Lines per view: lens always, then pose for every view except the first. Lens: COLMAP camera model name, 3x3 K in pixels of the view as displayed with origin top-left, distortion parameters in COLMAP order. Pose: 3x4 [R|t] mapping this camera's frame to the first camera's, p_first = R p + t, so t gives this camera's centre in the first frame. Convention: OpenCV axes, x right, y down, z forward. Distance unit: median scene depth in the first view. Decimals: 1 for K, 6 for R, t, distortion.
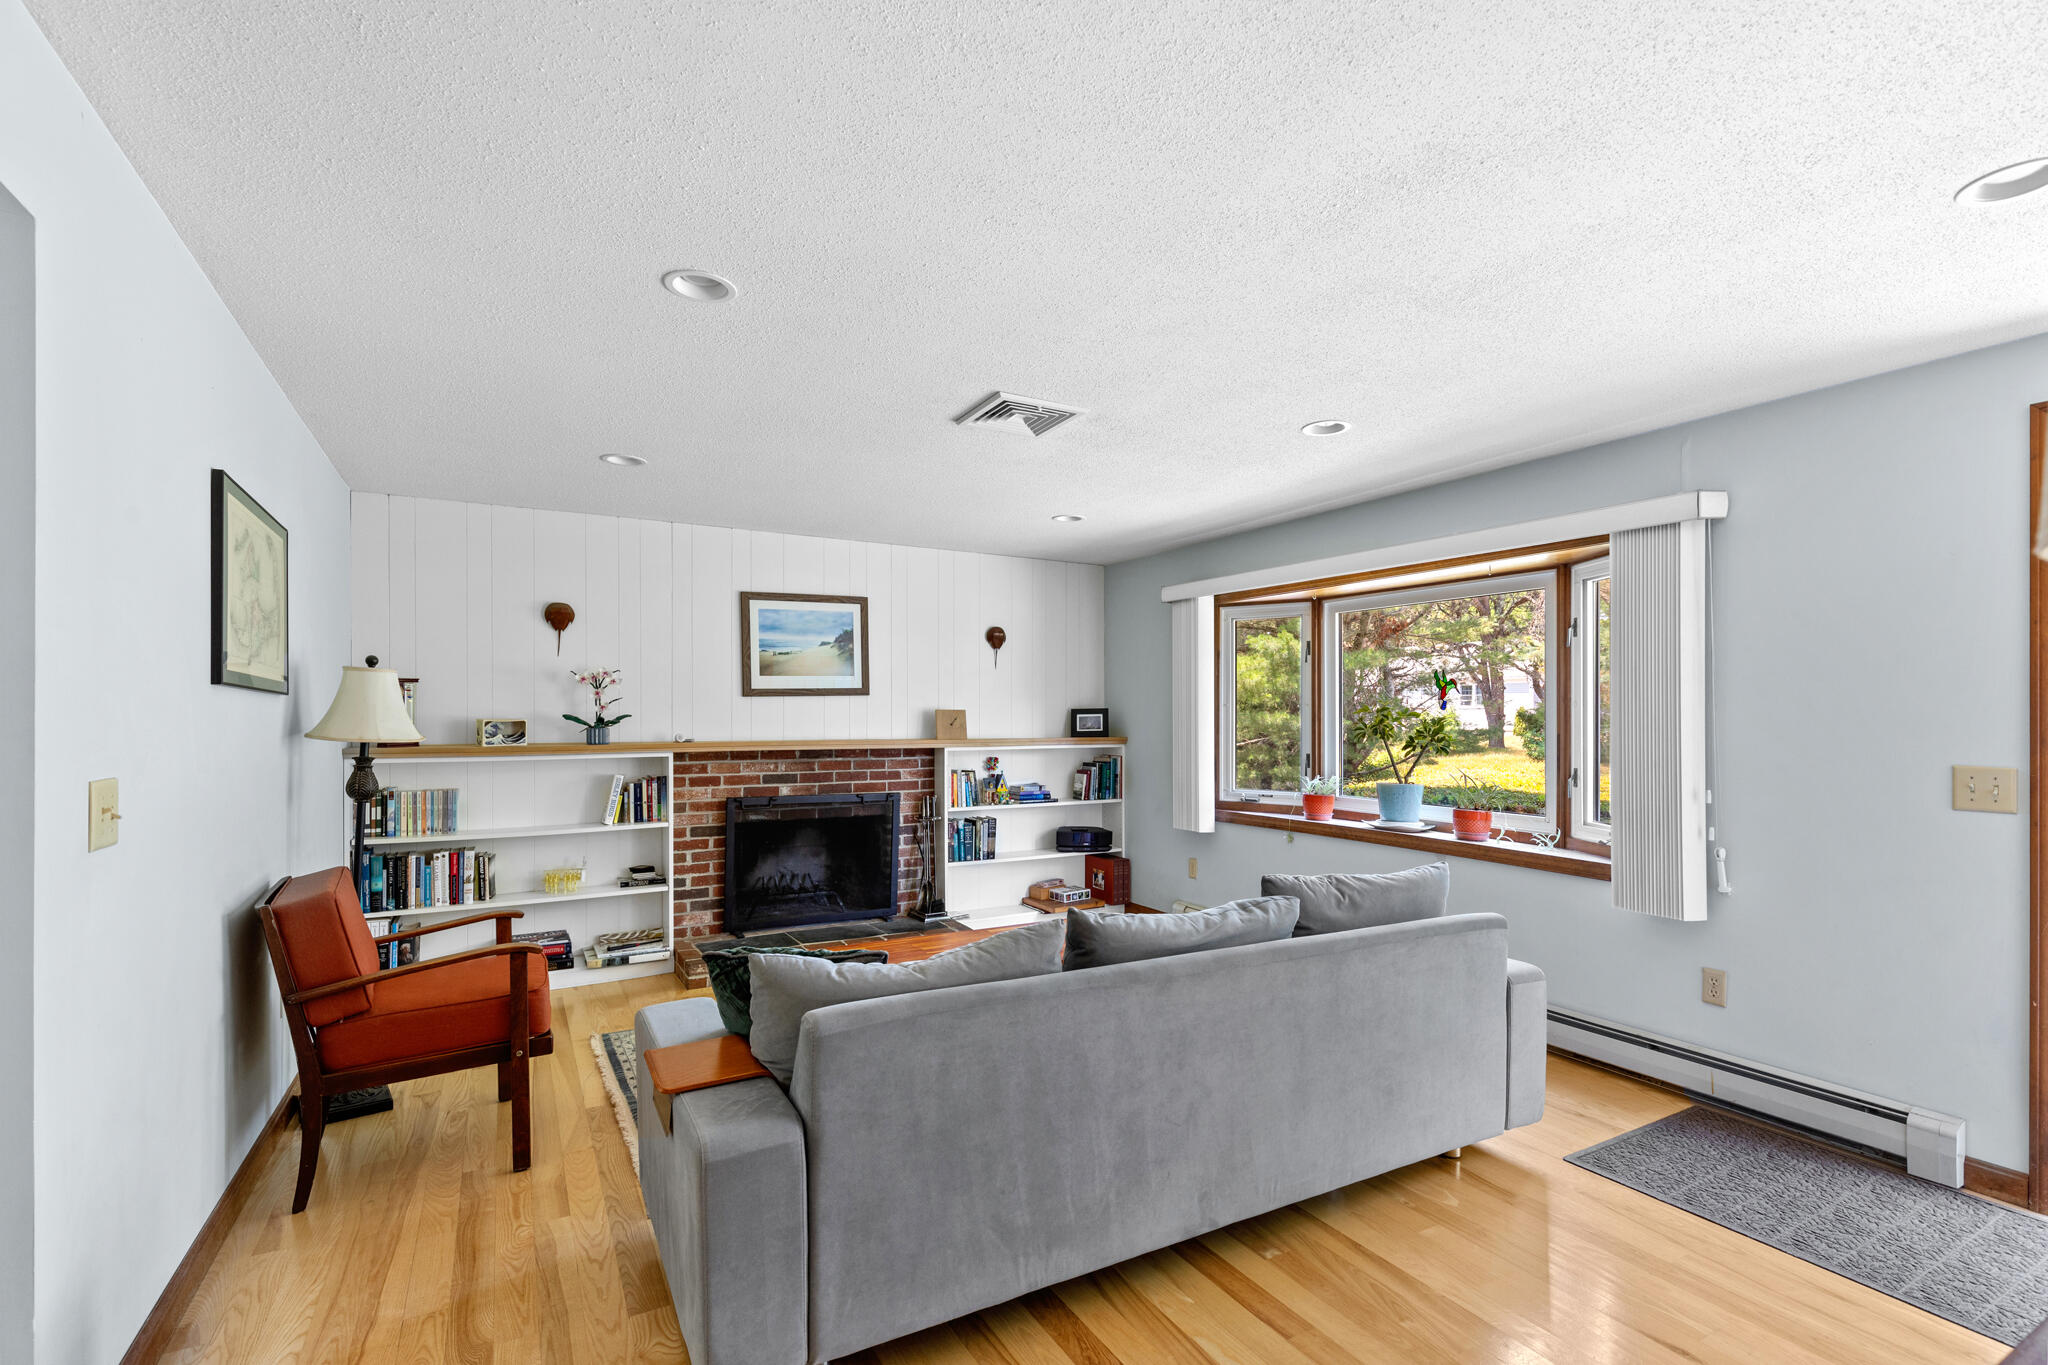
lens RADIAL K [[926.8, 0, 1026.2], [0, 926.8, 714.8], [0, 0, 1]] dist [0.013932, -0.003851]
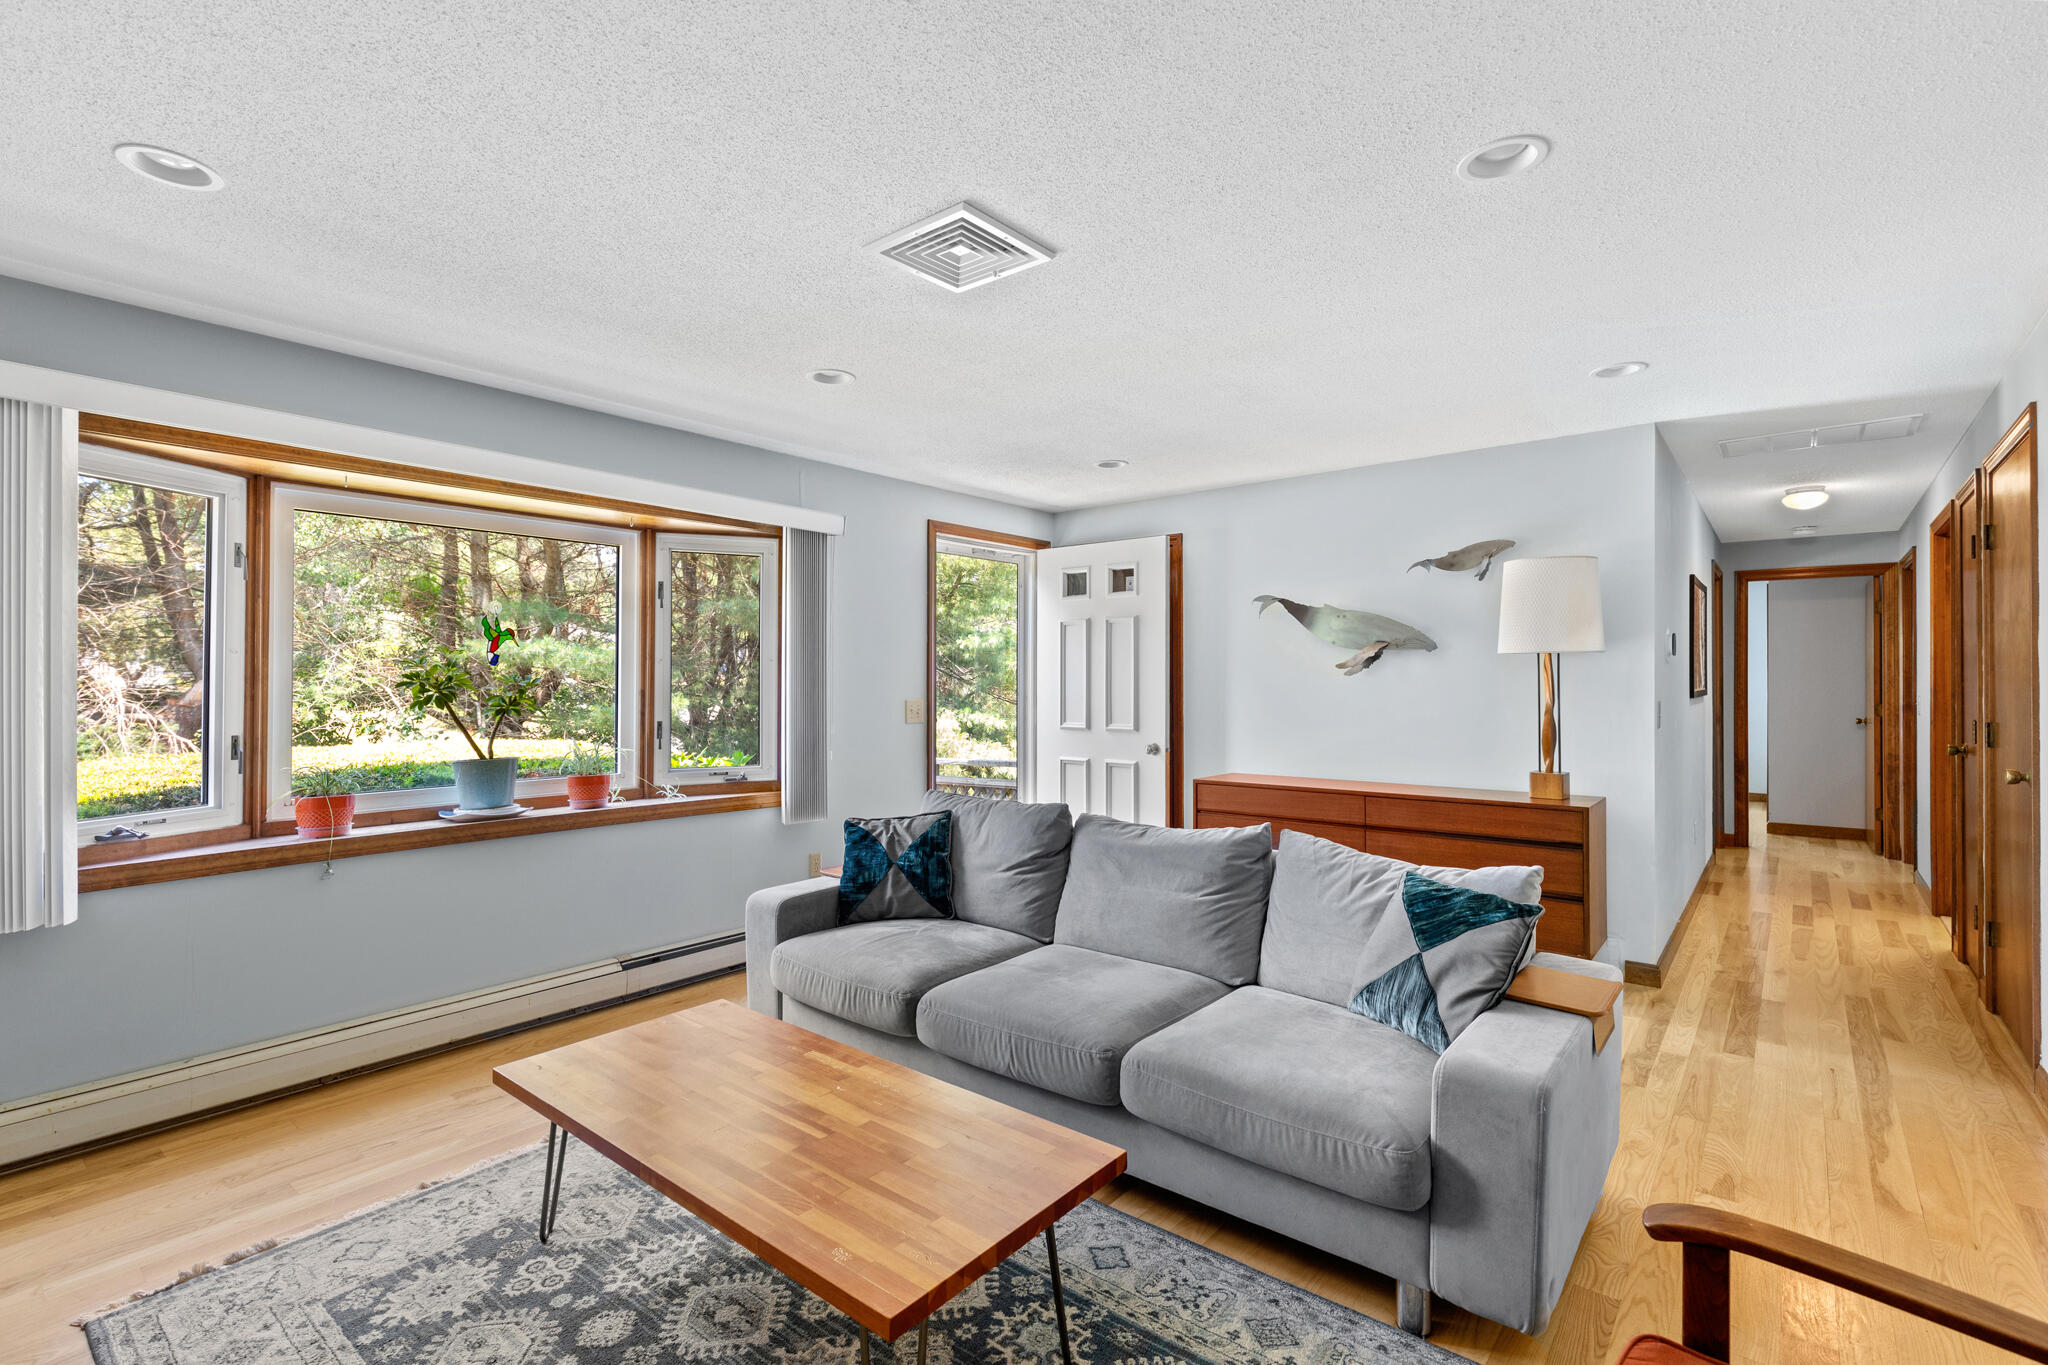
lens RADIAL K [[926.8, 0, 1035.2], [0, 926.8, 688.1], [0, 0, 1]] dist [0.013932, -0.003851]
pose [[-0.382637, -0.008755, 0.923857, -0.426607], [-0.002433, 0.999961, 0.008468, 0.005609], [-0.923896, 0.000992, -0.382643, 0.748398]]
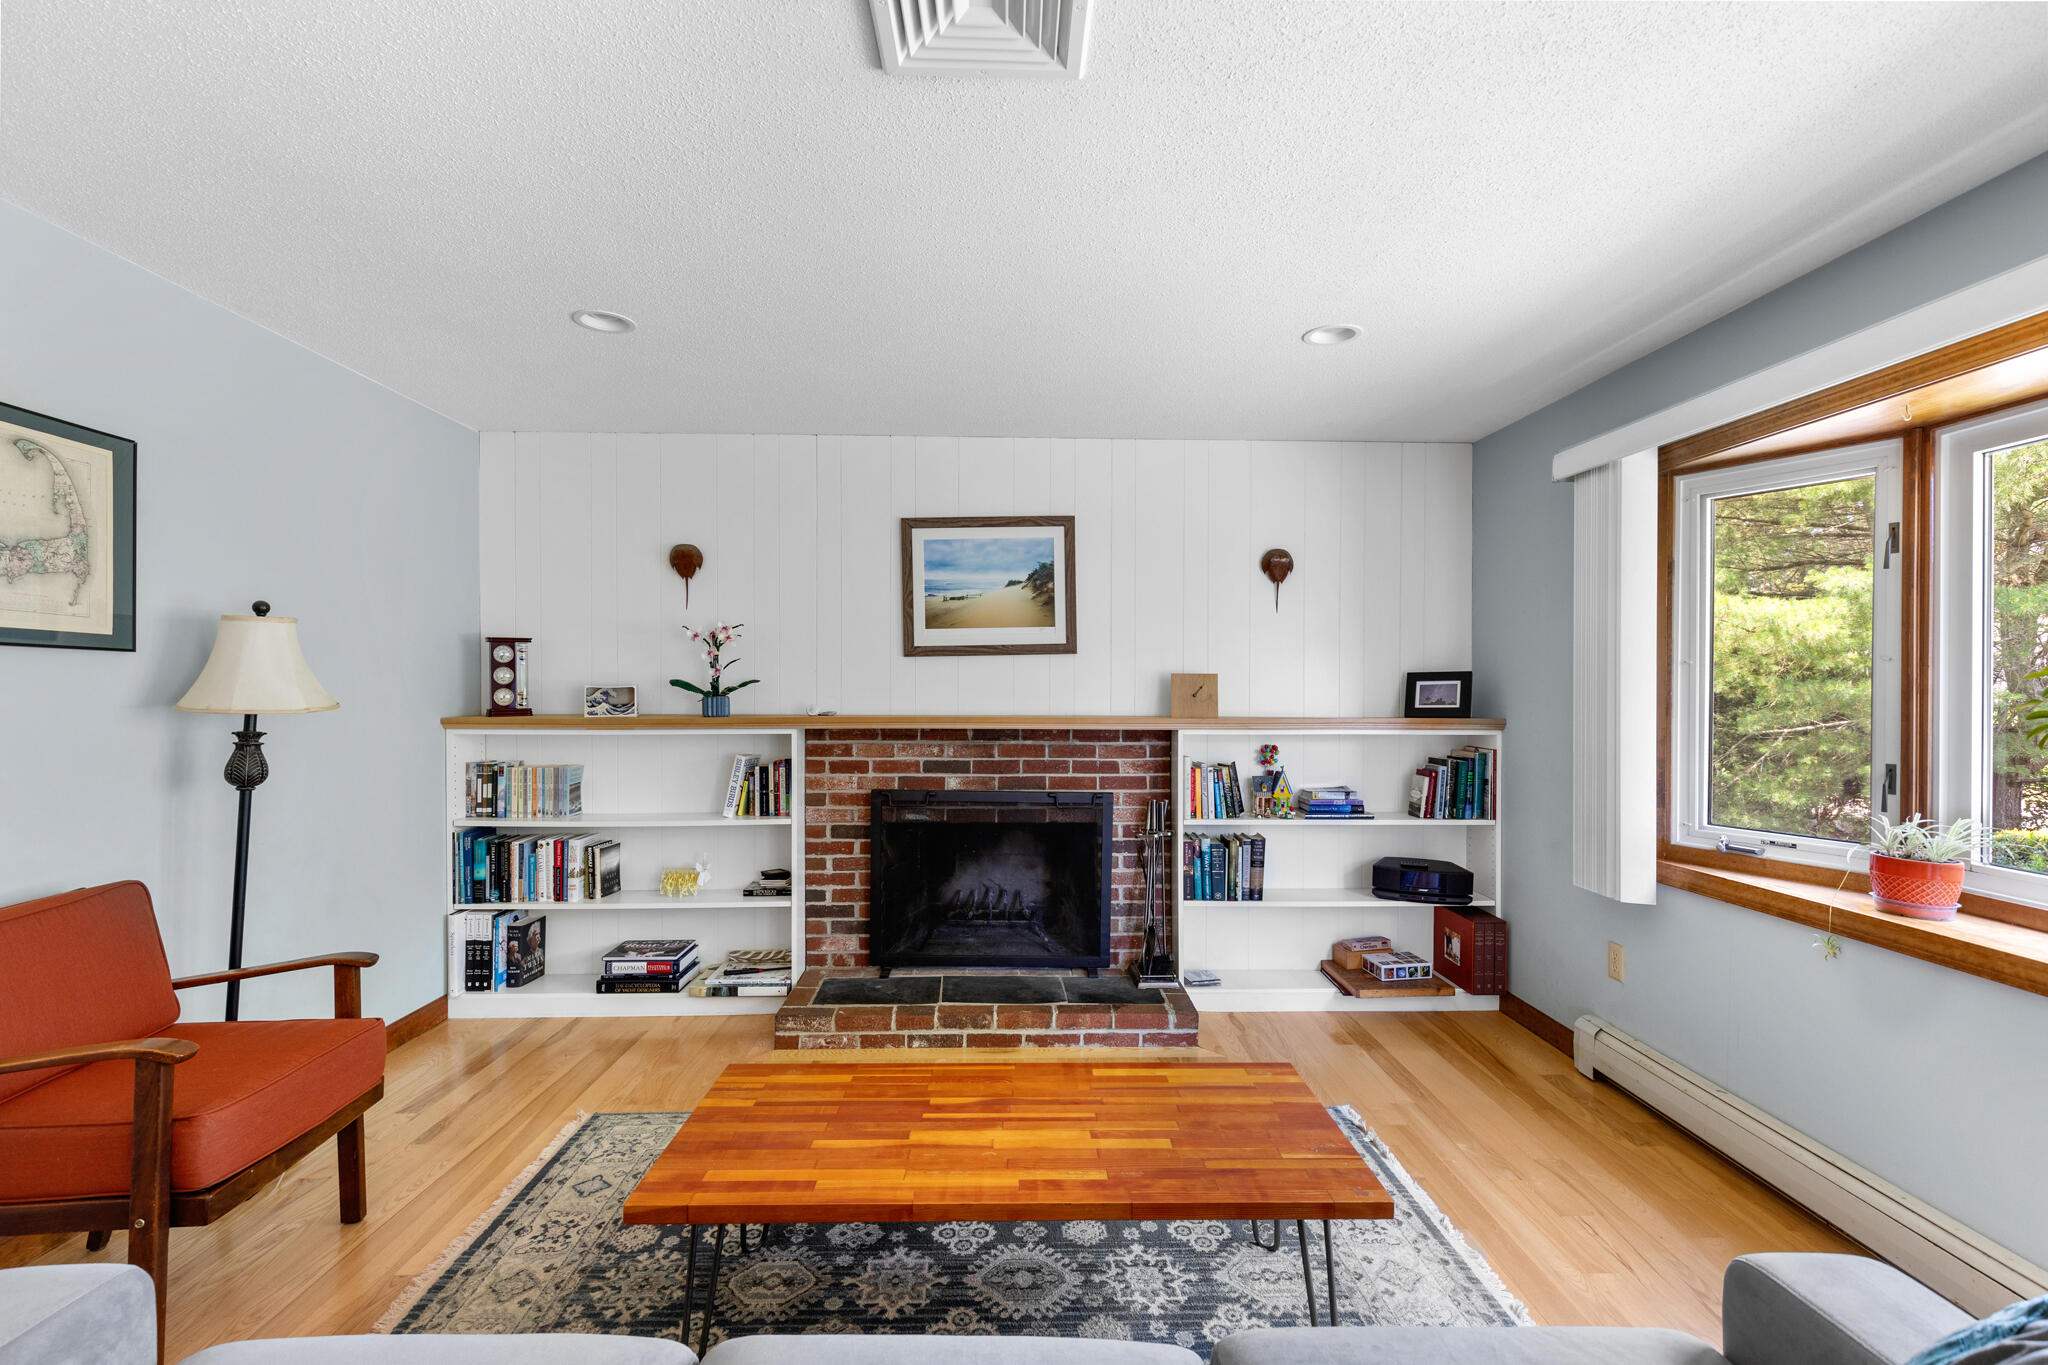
lens RADIAL K [[926.8, 0, 1027.0], [0, 926.8, 692.3], [0, 0, 1]] dist [0.013932, -0.003851]
pose [[0.884705, 0.007155, -0.466097, 0.136457], [-0.002942, 0.999948, 0.009766, 0.001960], [0.466143, -0.007269, 0.884680, 0.375104]]
